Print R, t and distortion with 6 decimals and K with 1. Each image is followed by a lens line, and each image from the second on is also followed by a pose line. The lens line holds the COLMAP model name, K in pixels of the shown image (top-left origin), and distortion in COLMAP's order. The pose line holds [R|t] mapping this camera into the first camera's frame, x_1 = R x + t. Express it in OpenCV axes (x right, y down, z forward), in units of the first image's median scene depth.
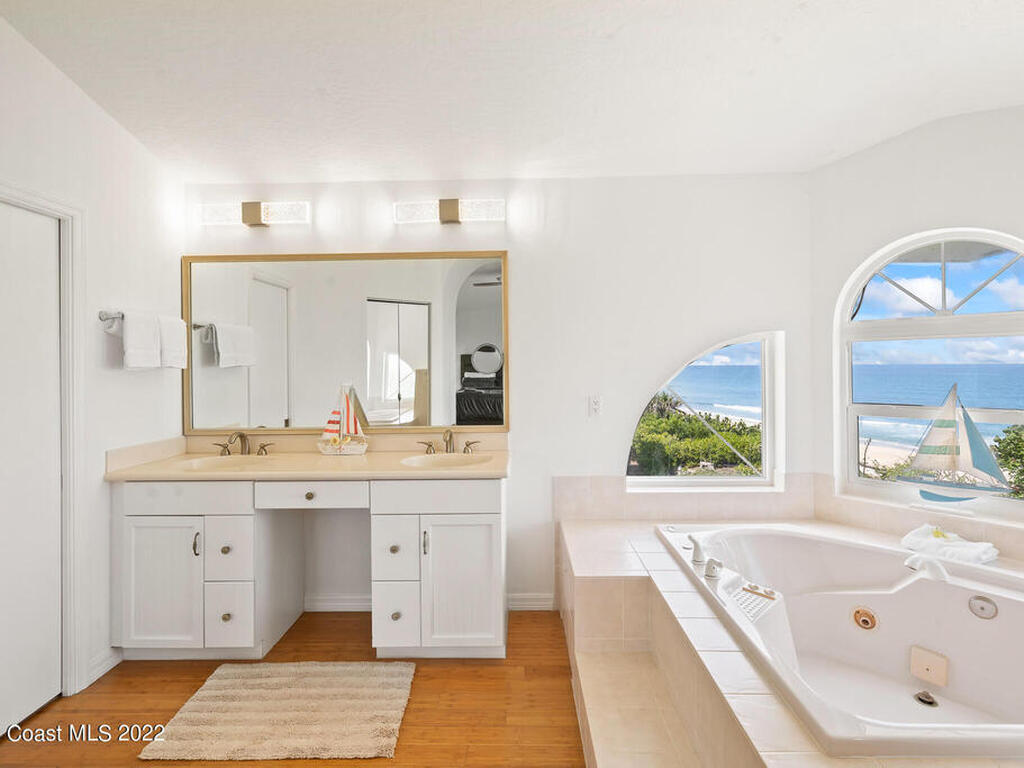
lens RADIAL K [[503.6, 0, 511.5], [0, 503.6, 368.2], [0, 0, 1]] dist [-0.002337, -0.000099]
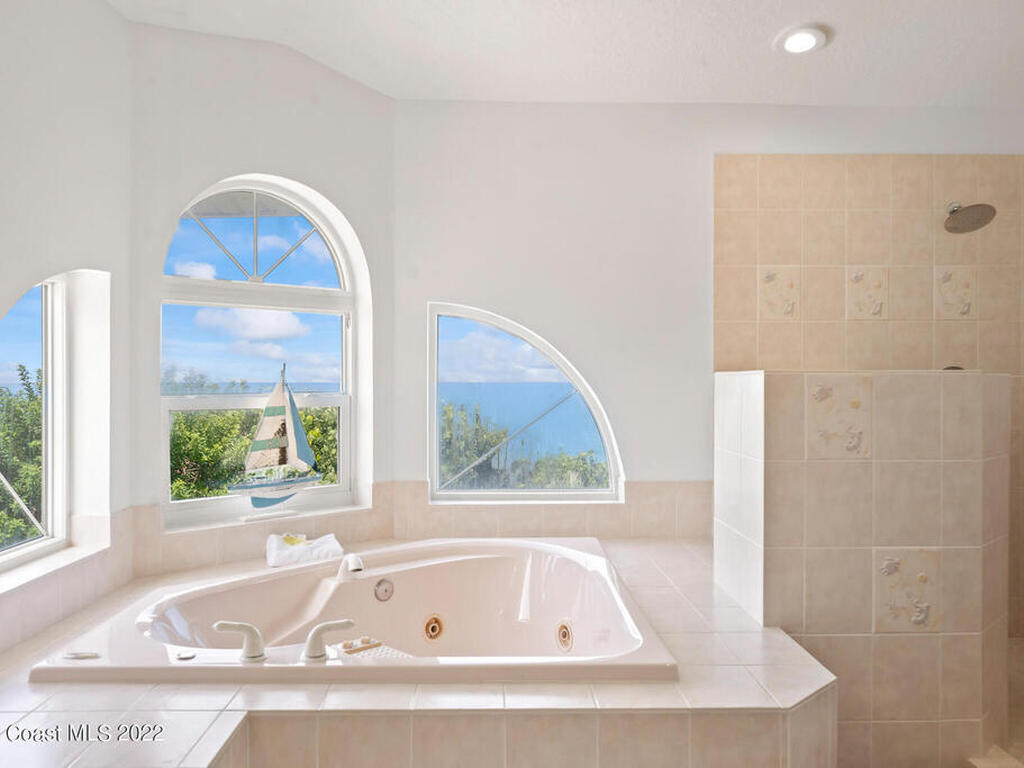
lens RADIAL K [[774.1, 0, 512.0], [0, 774.1, 384.0], [0, 0, 1]] dist [0.005151, 0.002780]
pose [[-0.033695, 0.008682, 0.999394, -0.441860], [0.010396, 0.999911, -0.008336, 0.079874], [-0.999378, 0.010108, -0.033783, 0.649854]]
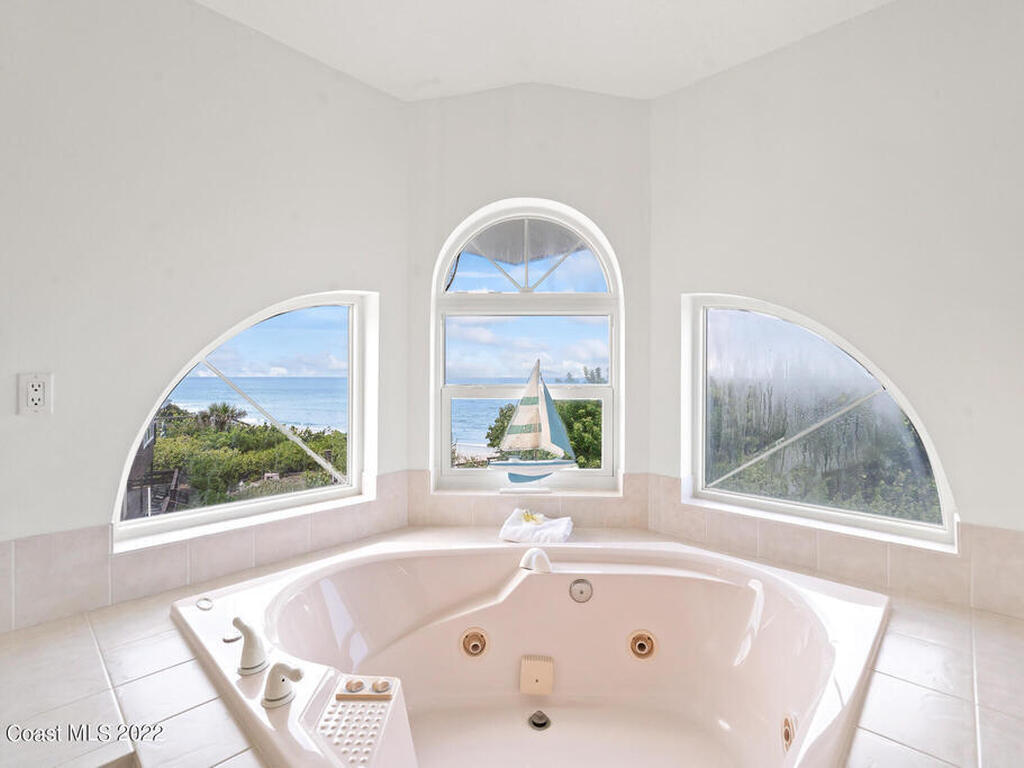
lens RADIAL K [[482.8, 0, 519.0], [0, 482.8, 369.7], [0, 0, 1]] dist [-0.012078, 0.017690]
pose [[0.666397, 0.020353, 0.745319, 0.152331], [-0.006329, 0.999746, -0.021642, 0.070100], [-0.745570, 0.009705, 0.666356, 0.394306]]
